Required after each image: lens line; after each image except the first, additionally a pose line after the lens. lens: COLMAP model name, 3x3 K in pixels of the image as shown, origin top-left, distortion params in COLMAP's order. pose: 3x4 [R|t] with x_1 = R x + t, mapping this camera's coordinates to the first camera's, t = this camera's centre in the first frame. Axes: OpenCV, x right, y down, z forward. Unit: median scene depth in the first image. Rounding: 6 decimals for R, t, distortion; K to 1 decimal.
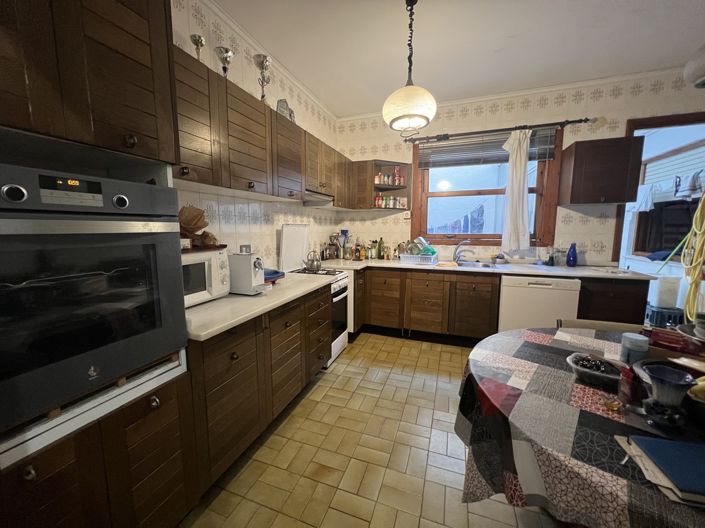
lens RADIAL K [[285.0, 0, 349.9], [0, 285.0, 263.4], [0, 0, 1]] dist [-0.000225, -0.000027]
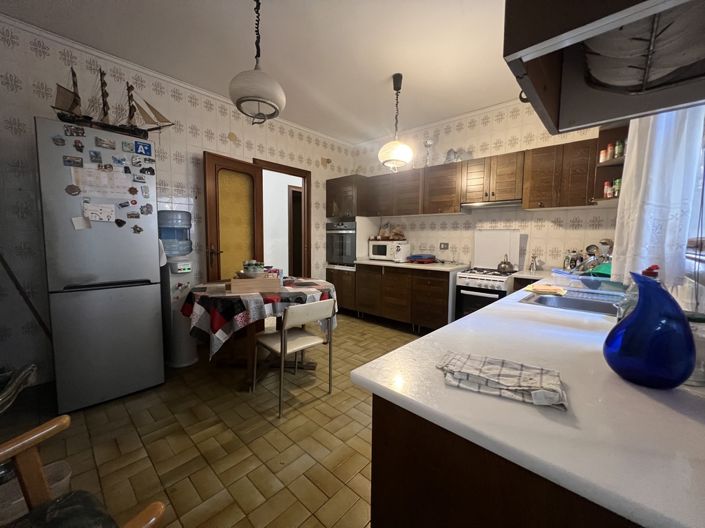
lens RADIAL K [[285.0, 0, 351.1], [0, 285.0, 262.6], [0, 0, 1]] dist [-0.000225, -0.000027]
pose [[-0.378142, 0.083177, -0.922003, 1.978323], [-0.123612, 0.982500, 0.139332, -0.163739], [0.917458, 0.166658, -0.361243, 1.589716]]
